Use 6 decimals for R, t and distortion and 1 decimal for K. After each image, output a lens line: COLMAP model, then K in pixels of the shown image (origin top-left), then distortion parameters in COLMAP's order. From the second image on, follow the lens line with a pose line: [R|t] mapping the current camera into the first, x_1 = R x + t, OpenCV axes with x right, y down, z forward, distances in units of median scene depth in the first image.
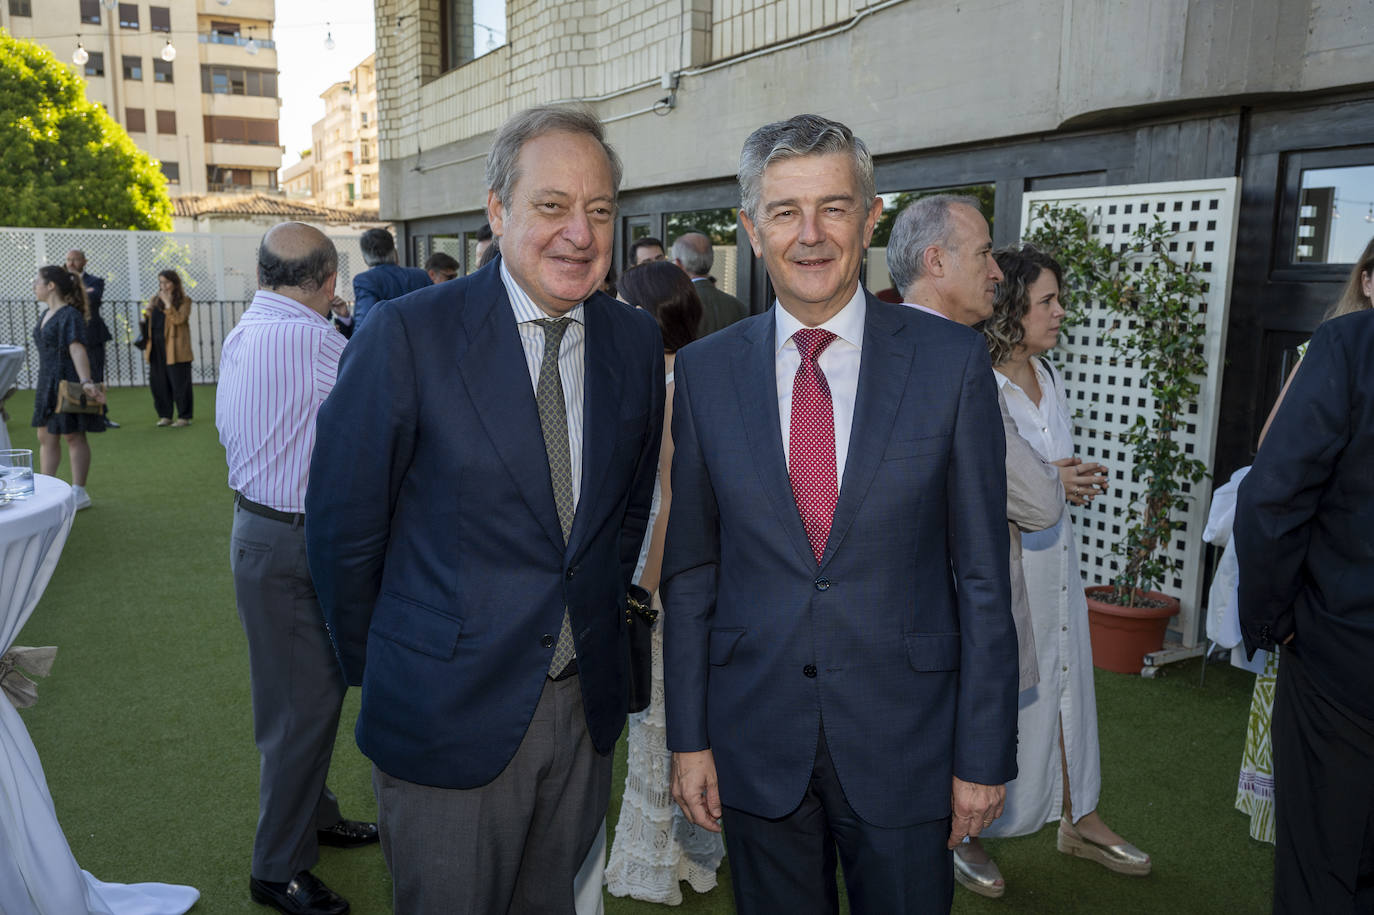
lens RADIAL K [[1136.0, 0, 687.0], [0, 1136.0, 457.5], [0, 0, 1]] dist [0.008398, -0.005179]
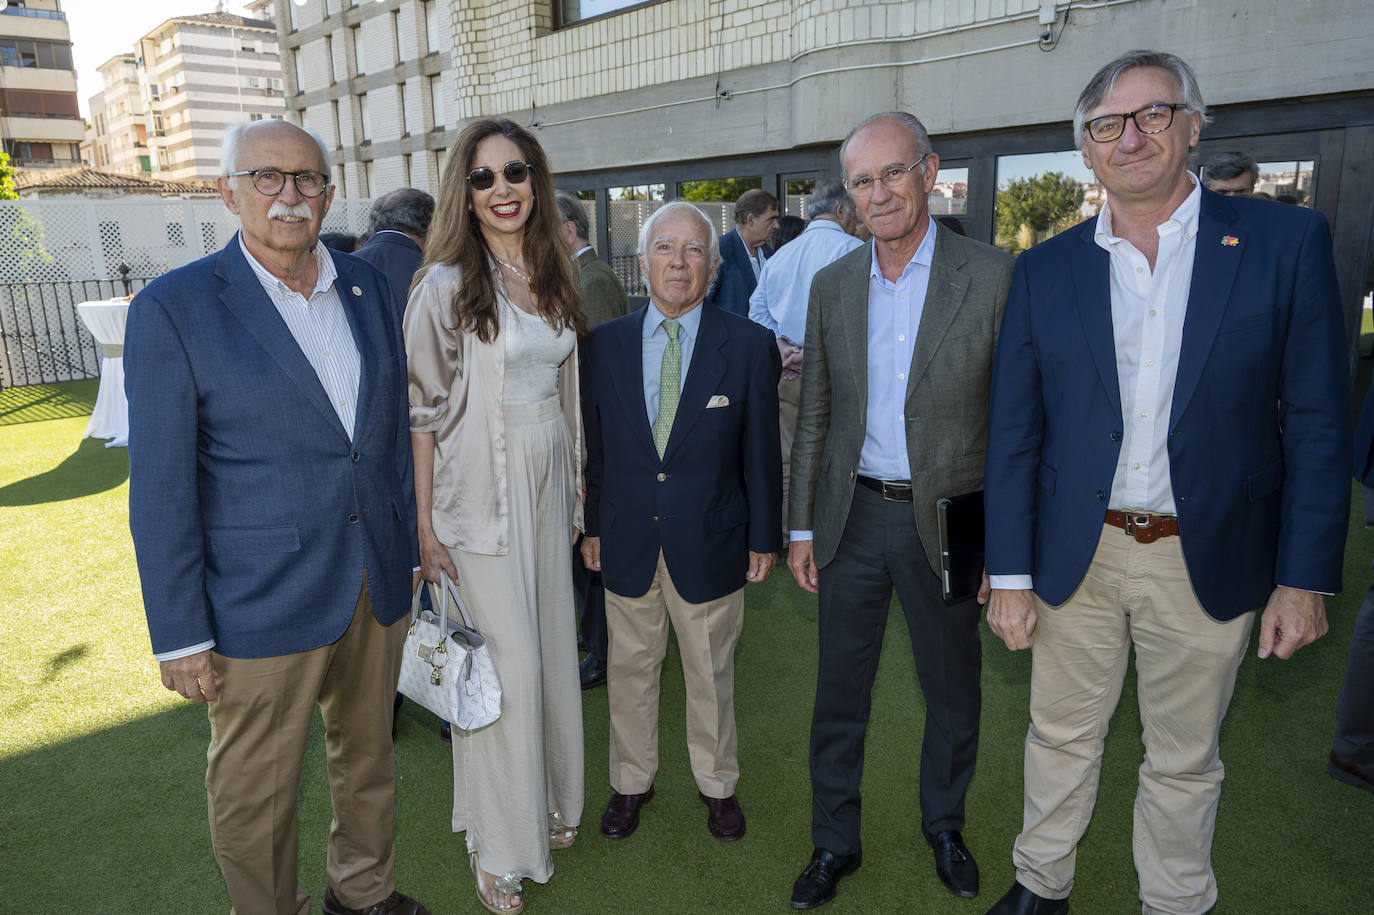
lens RADIAL K [[981.3, 0, 687.0], [0, 981.3, 457.5], [0, 0, 1]] dist [0.005825, -0.004383]
pose [[0.974598, -0.087033, 0.206360, -0.531956], [0.072489, 0.994390, 0.077036, -0.042906], [-0.211907, -0.060120, 0.975439, 0.226469]]
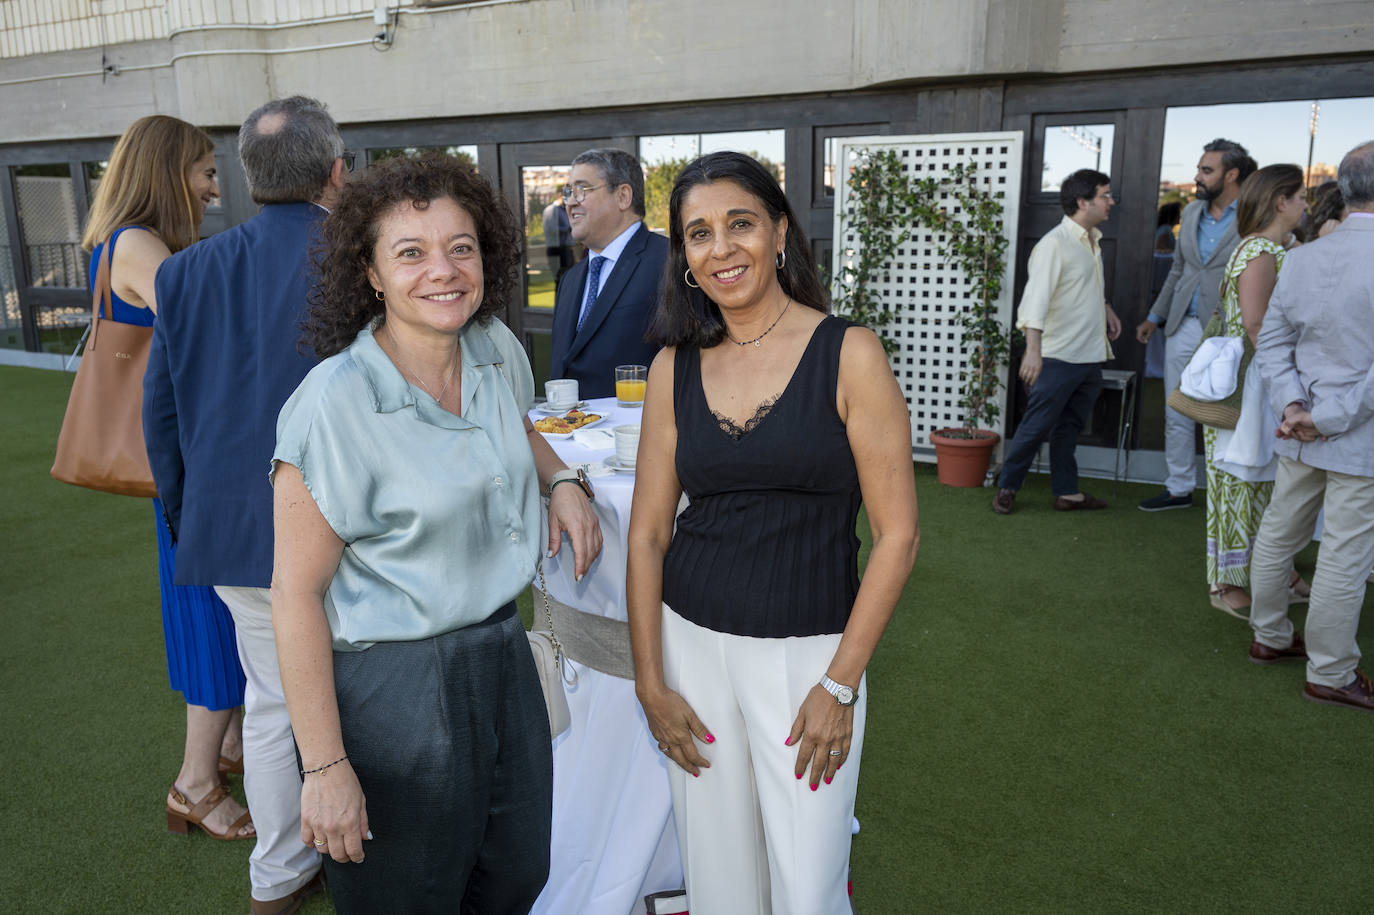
lens RADIAL K [[1124.2, 0, 687.8], [0, 1124.2, 446.4], [0, 0, 1]] dist [0.017546, -0.011062]
pose [[0.853049, -0.118481, 0.508203, -0.343450], [0.096860, 0.992910, 0.068899, 0.004114], [-0.512763, -0.009549, 0.858477, 0.000354]]
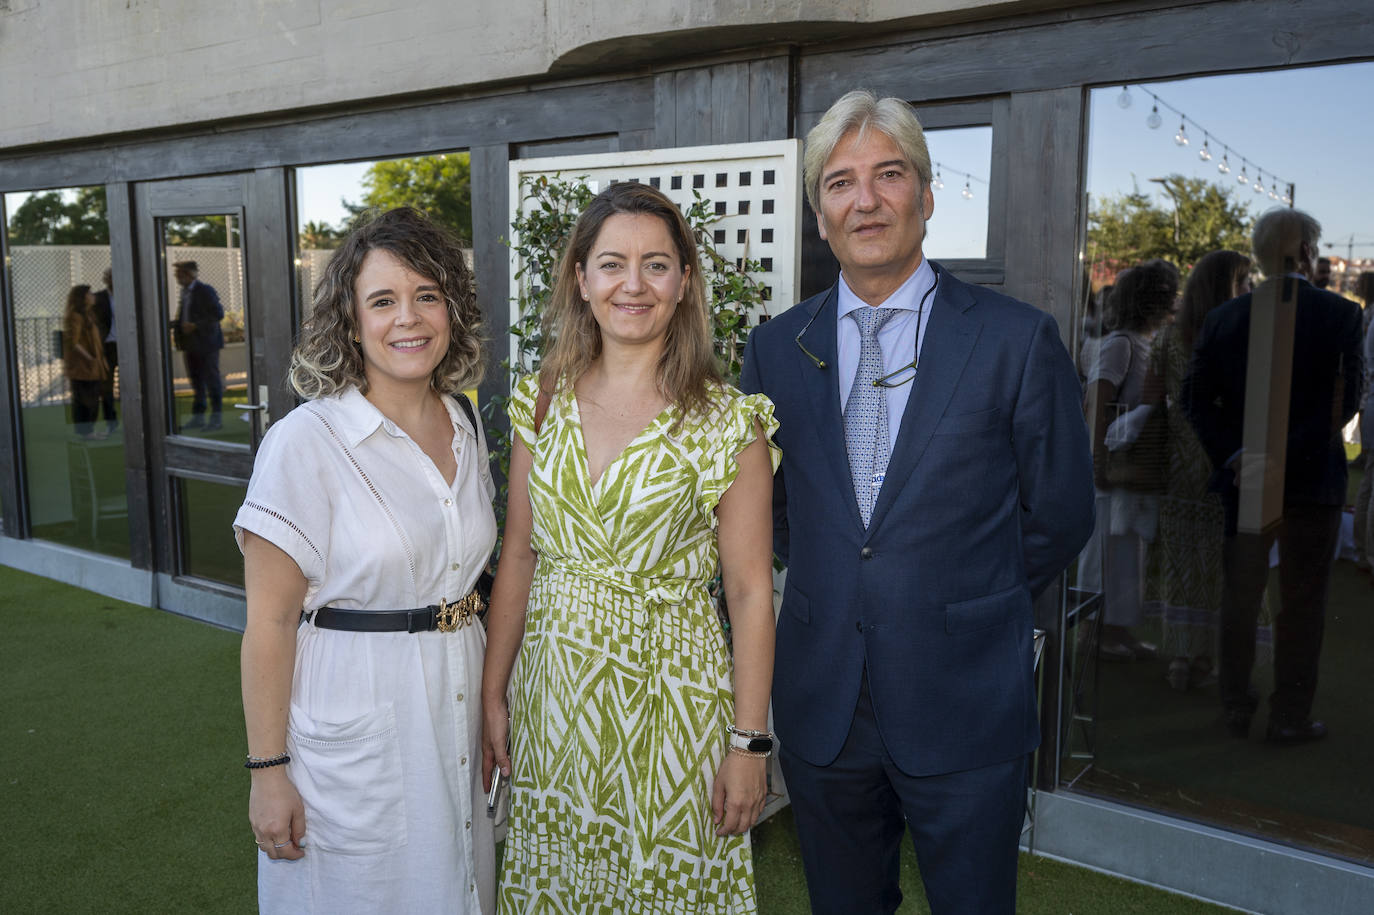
lens RADIAL K [[1217.0, 0, 687.0], [0, 1217.0, 457.5], [0, 0, 1]] dist [0.016560, -0.002804]
pose [[0.911141, -0.068255, 0.406403, 0.051289], [0.074709, 0.997205, -0.000016, -0.027946], [-0.405266, 0.030377, 0.913694, 0.180531]]
